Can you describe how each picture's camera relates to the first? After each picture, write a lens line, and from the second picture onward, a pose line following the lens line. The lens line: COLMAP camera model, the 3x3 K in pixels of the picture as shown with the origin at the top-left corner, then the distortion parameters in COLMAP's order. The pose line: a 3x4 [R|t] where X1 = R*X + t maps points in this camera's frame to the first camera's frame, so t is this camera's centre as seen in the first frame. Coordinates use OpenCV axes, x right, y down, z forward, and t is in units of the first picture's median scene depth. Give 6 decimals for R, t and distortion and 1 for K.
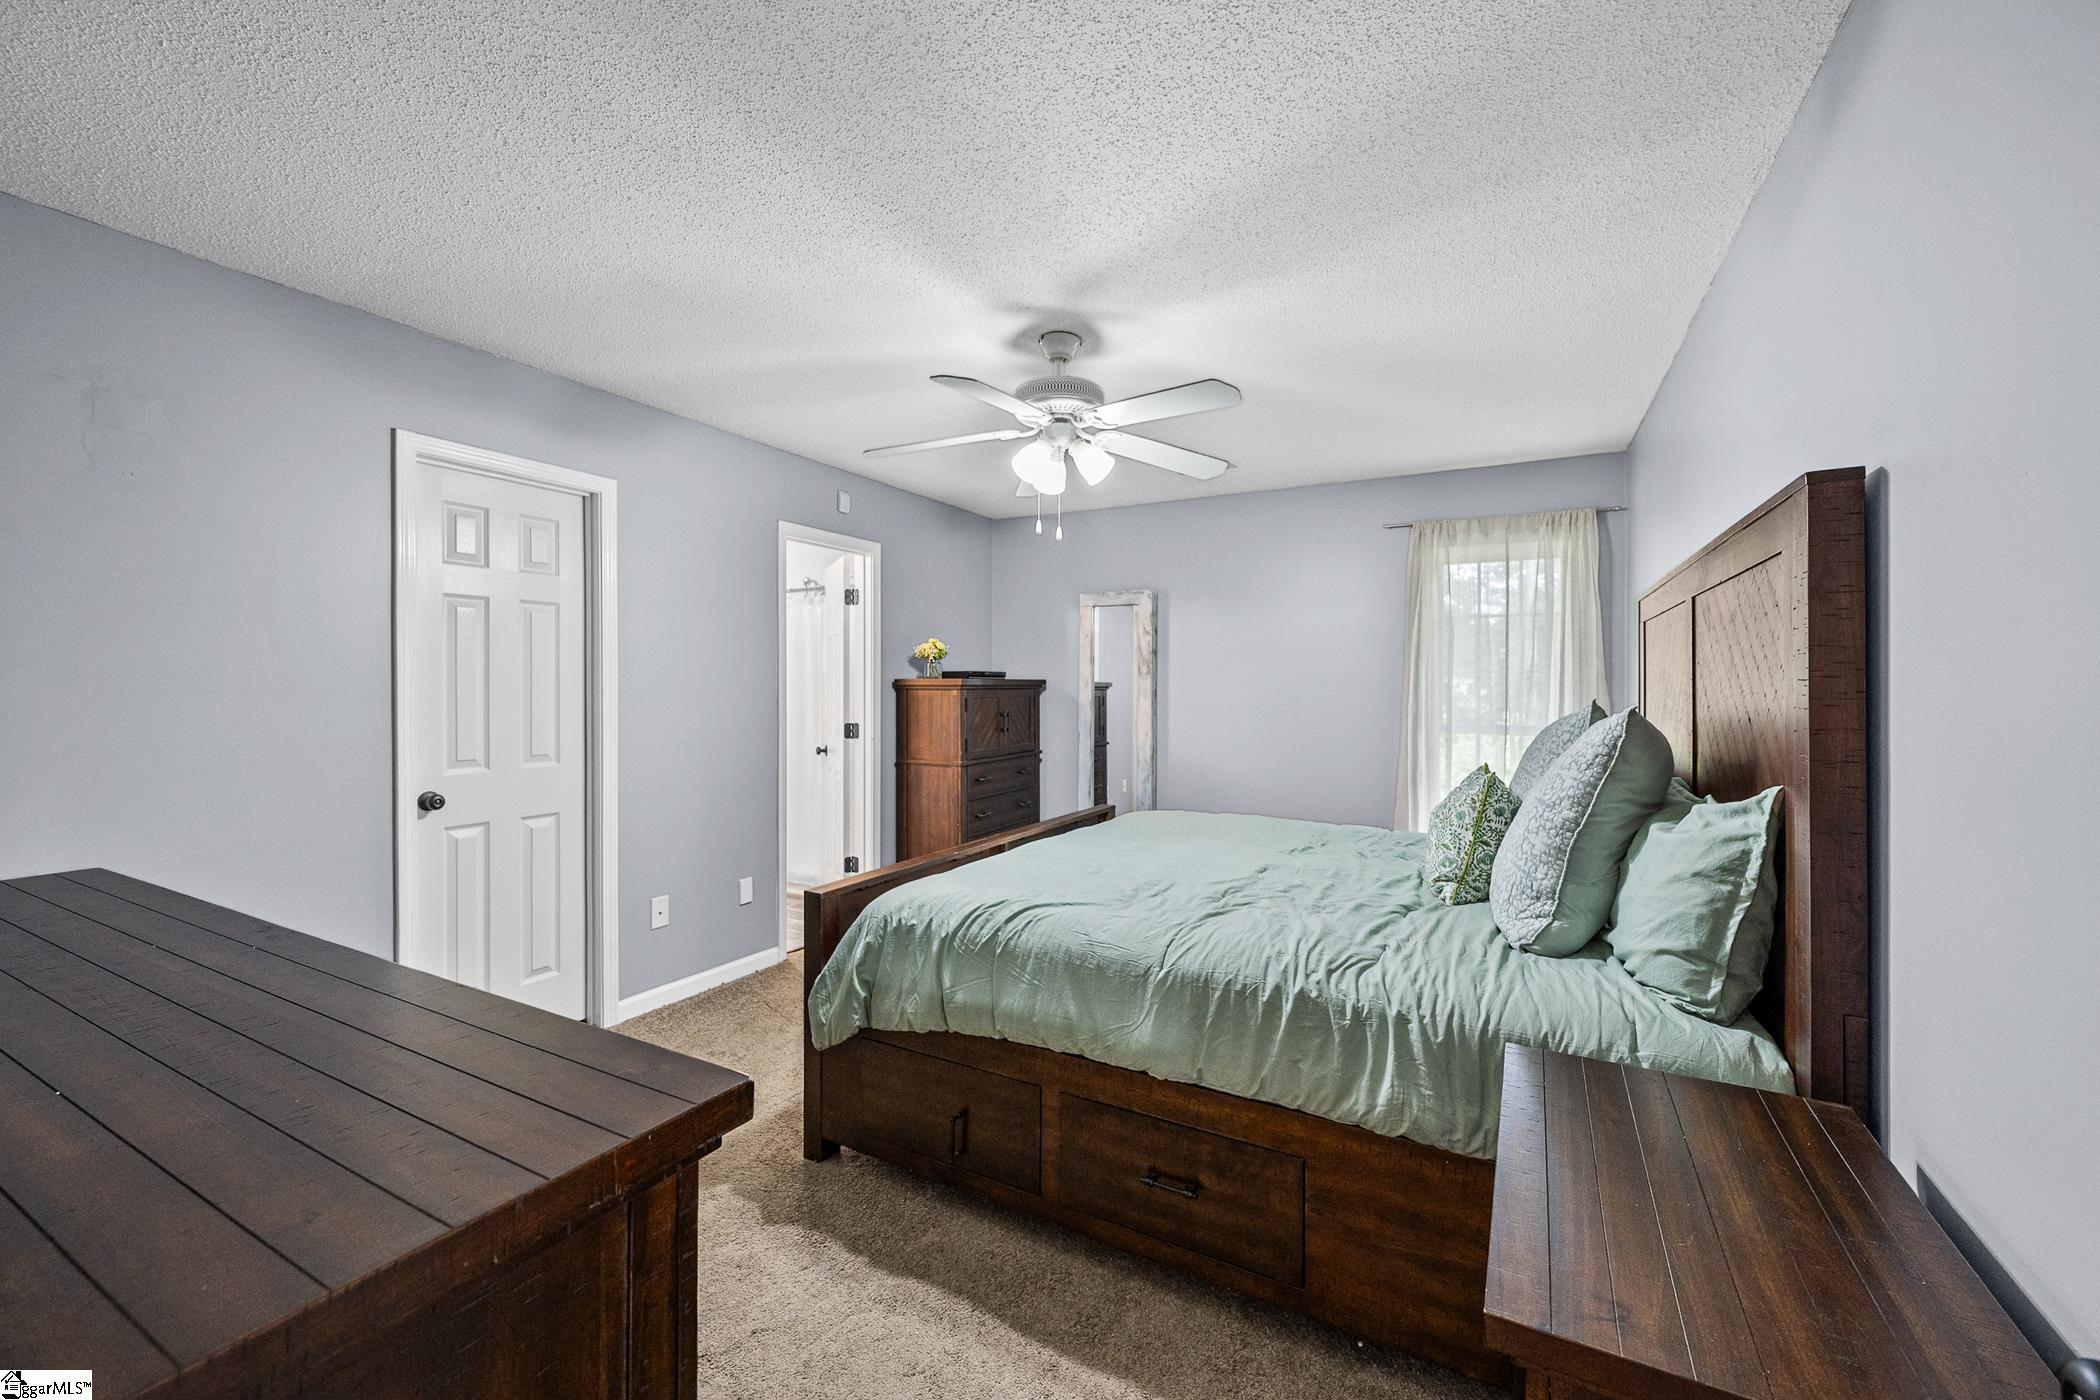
lens RADIAL K [[833.8, 0, 1046.3], [0, 833.8, 687.6], [0, 0, 1]] dist [-0.001878, 0.000204]
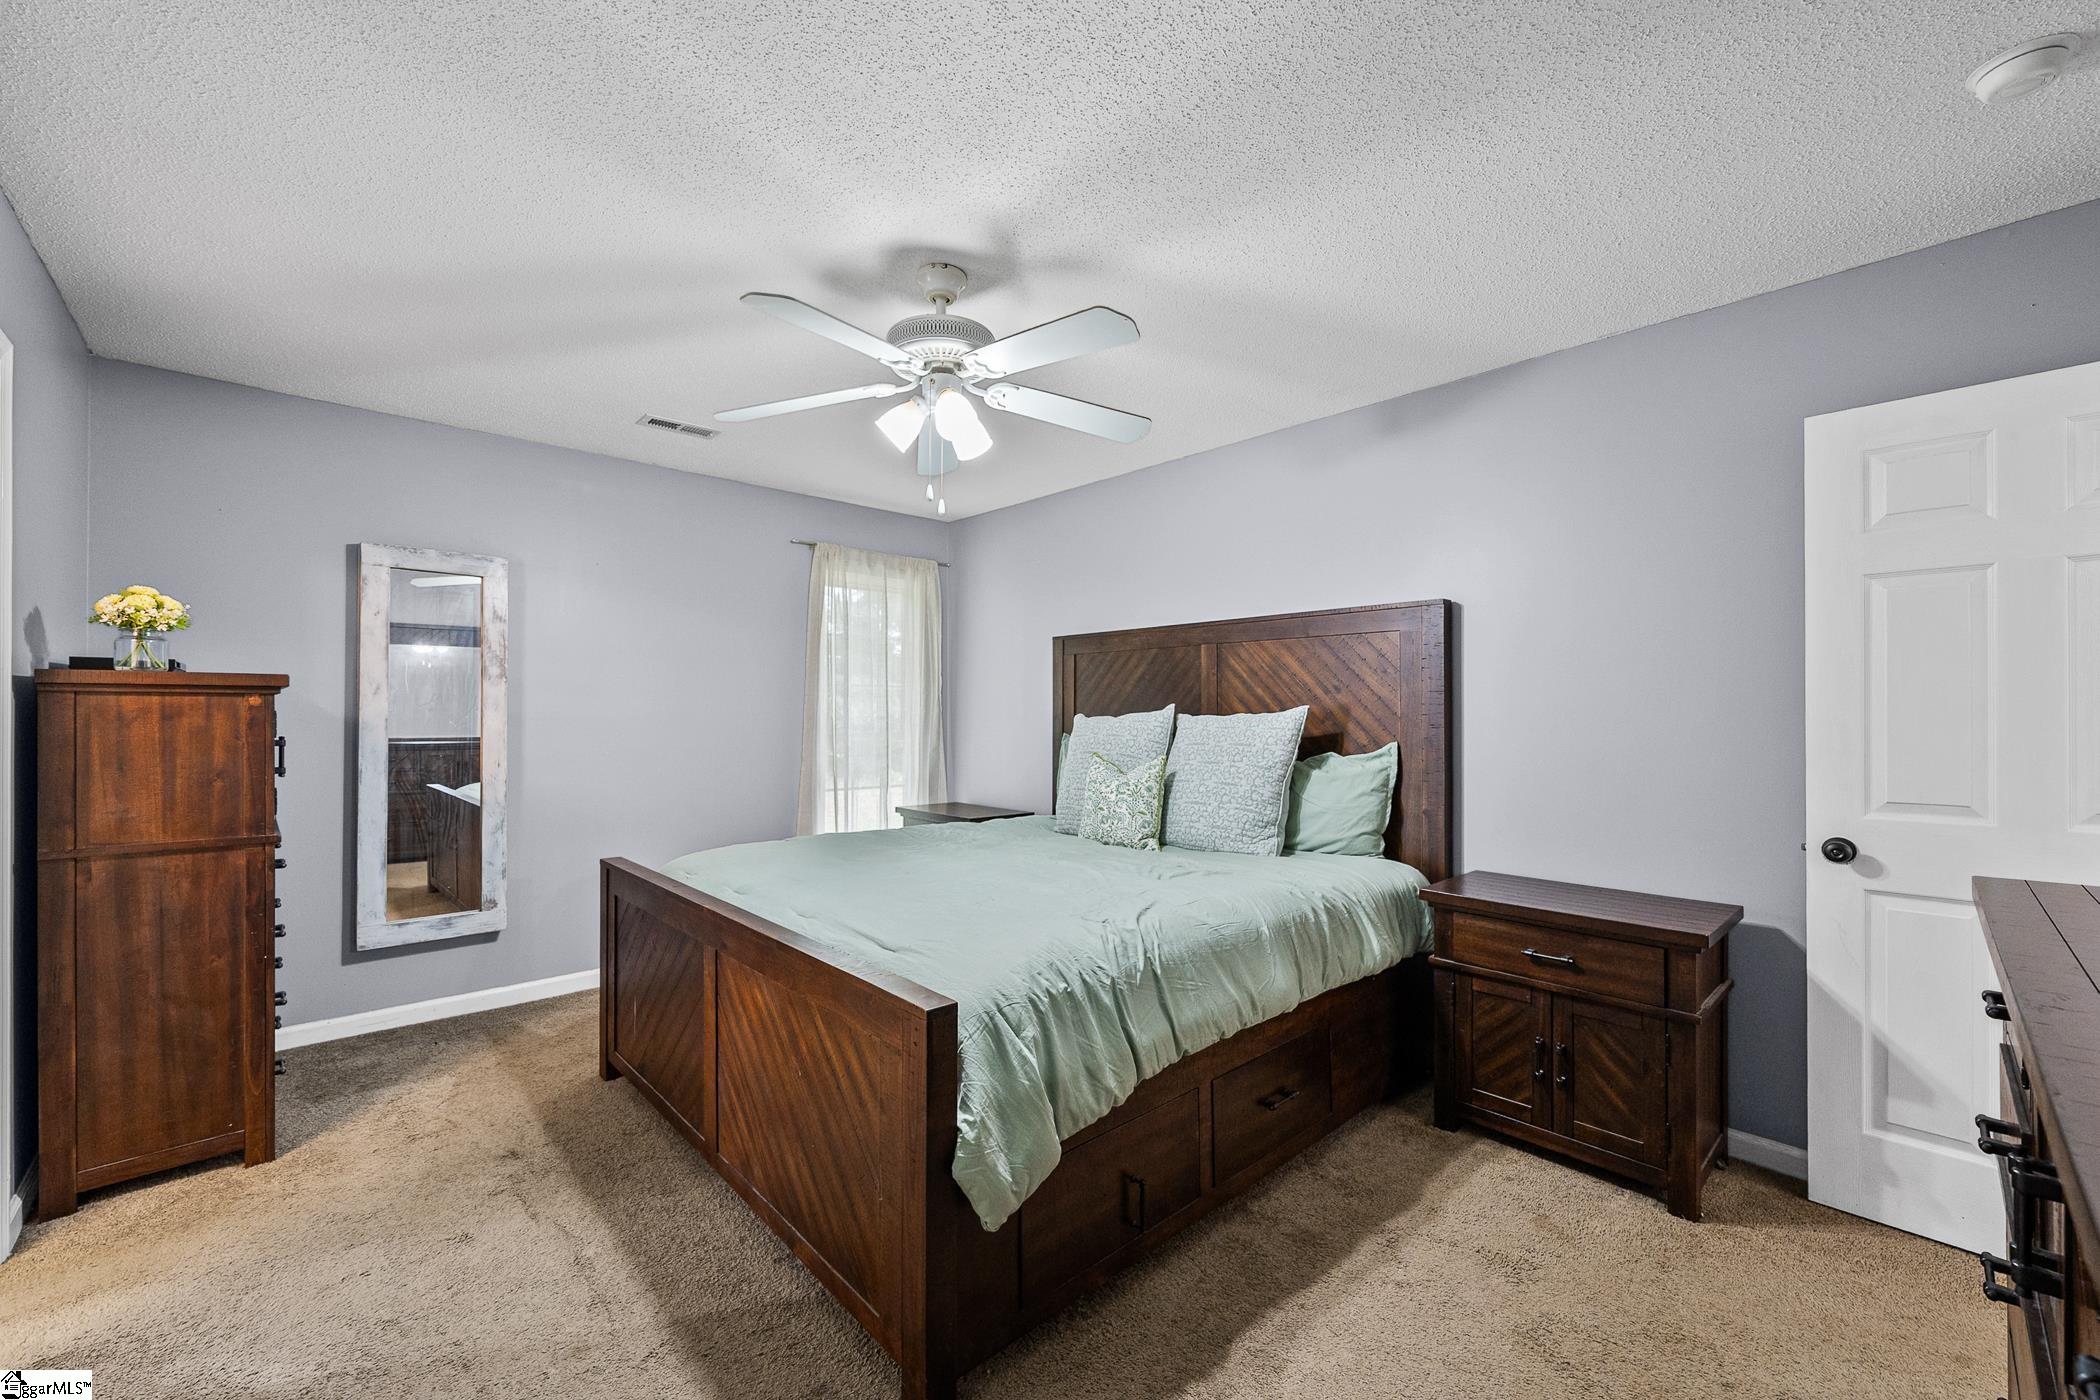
lens RADIAL K [[833.8, 0, 1039.3], [0, 833.8, 707.9], [0, 0, 1]] dist [-0.001878, 0.000204]
pose [[0.312027, 0.002271, 0.950071, -1.021972], [-0.003204, 0.999994, -0.001338, 0.026646], [-0.950068, -0.002626, 0.312032, 0.876104]]
